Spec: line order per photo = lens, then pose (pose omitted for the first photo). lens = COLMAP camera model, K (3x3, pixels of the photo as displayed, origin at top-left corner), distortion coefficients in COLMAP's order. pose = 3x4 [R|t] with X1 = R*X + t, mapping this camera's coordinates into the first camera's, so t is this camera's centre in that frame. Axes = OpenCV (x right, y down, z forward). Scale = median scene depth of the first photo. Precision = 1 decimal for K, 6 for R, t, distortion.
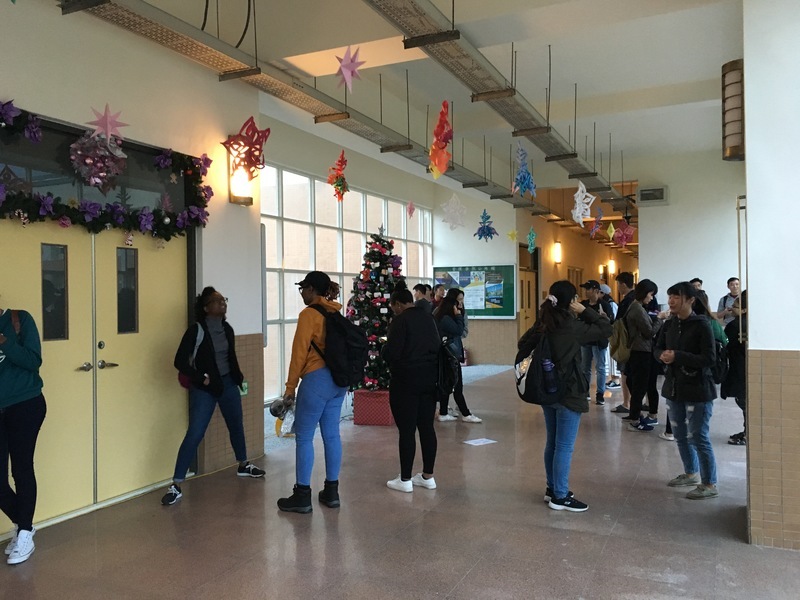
lens RADIAL K [[666.4, 0, 400.0], [0, 666.4, 300.0], [0, 0, 1]] dist [0.054179, -0.104590]
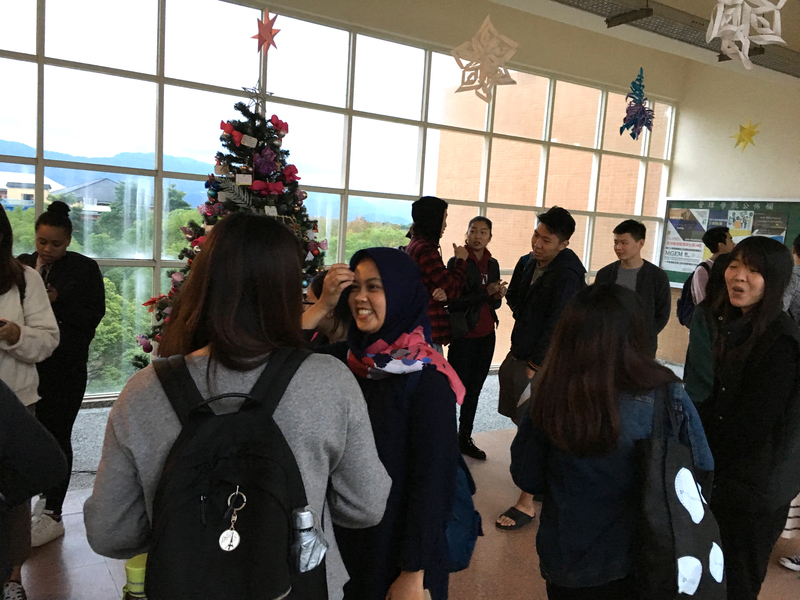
lens RADIAL K [[666.4, 0, 400.0], [0, 666.4, 300.0], [0, 0, 1]] dist [0.054179, -0.104590]
pose [[0.838550, 0.124431, -0.530425, 0.224159], [-0.073786, 0.990538, 0.115718, -0.015322], [0.539805, -0.057898, 0.839797, 0.445375]]
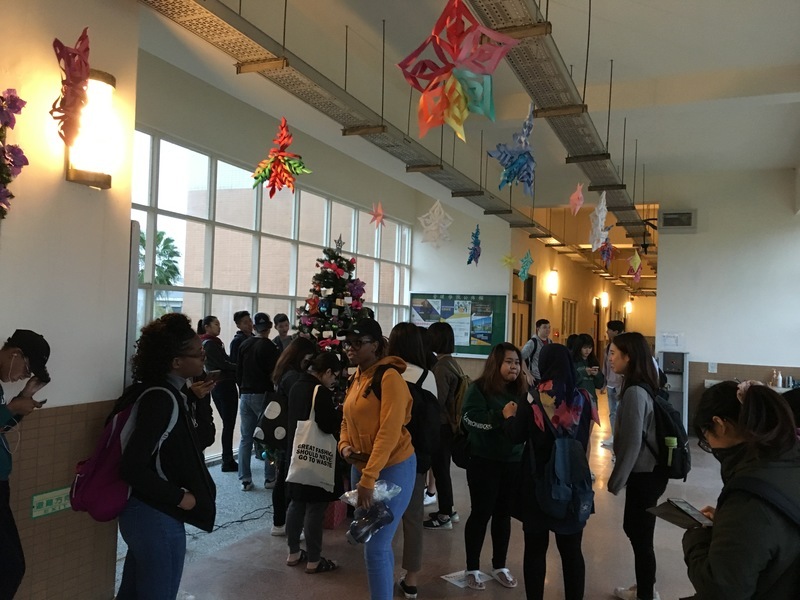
lens RADIAL K [[666.4, 0, 400.0], [0, 666.4, 300.0], [0, 0, 1]] dist [0.054179, -0.104590]
pose [[0.998402, 0.046625, 0.031934, 0.012137], [-0.045640, 0.998480, -0.030898, -0.017075], [-0.033326, 0.029391, 0.999012, 0.194074]]
